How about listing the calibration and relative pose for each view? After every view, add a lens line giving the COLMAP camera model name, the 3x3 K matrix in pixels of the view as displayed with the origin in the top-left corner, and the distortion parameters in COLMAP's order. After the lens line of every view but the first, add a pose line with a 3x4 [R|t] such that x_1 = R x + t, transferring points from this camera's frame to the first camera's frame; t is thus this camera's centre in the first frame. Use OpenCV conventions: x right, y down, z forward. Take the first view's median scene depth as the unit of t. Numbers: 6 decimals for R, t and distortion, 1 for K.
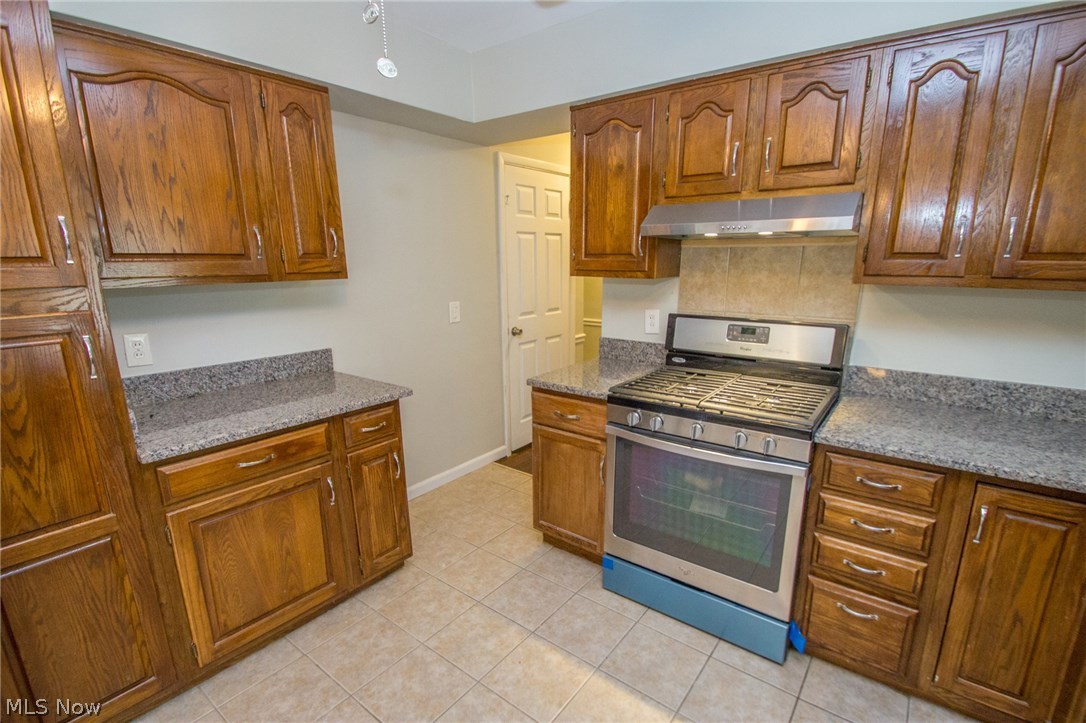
lens RADIAL K [[502.0, 0, 549.4], [0, 502.0, 384.2], [0, 0, 1]] dist [0.000572, -0.009450]
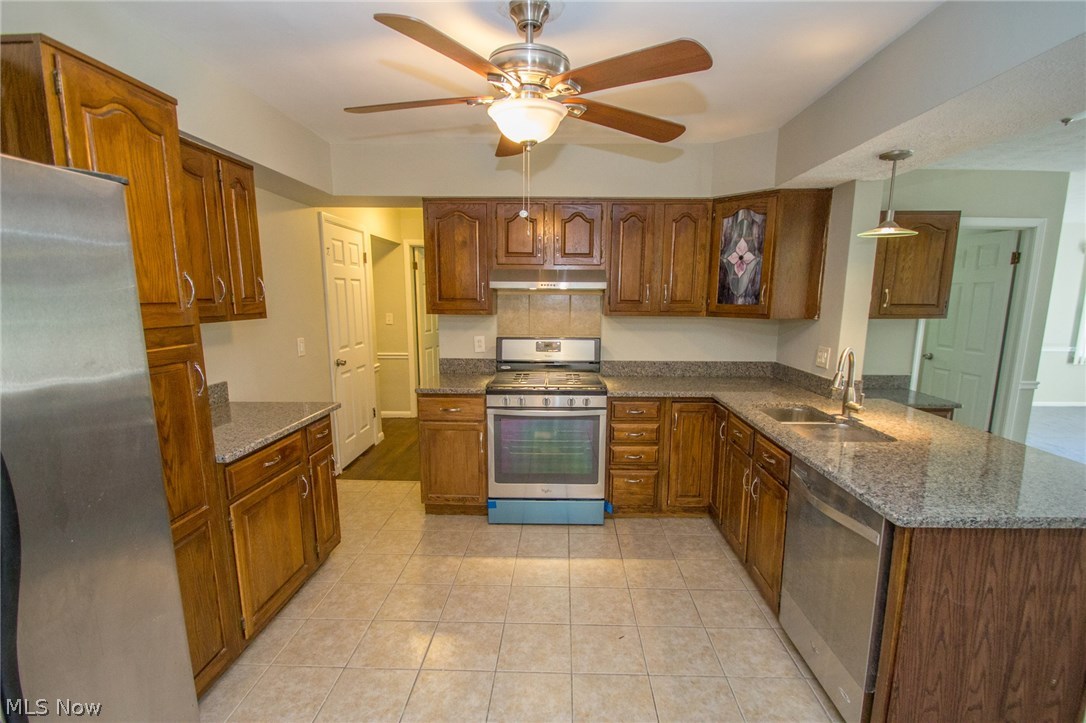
lens RADIAL K [[502.0, 0, 549.4], [0, 502.0, 384.2], [0, 0, 1]] dist [0.000572, -0.009450]
pose [[0.813415, -0.092847, 0.574226, -0.640897], [0.134396, 0.990466, -0.030229, 0.082123], [-0.565945, 0.101763, 0.818138, -0.392883]]
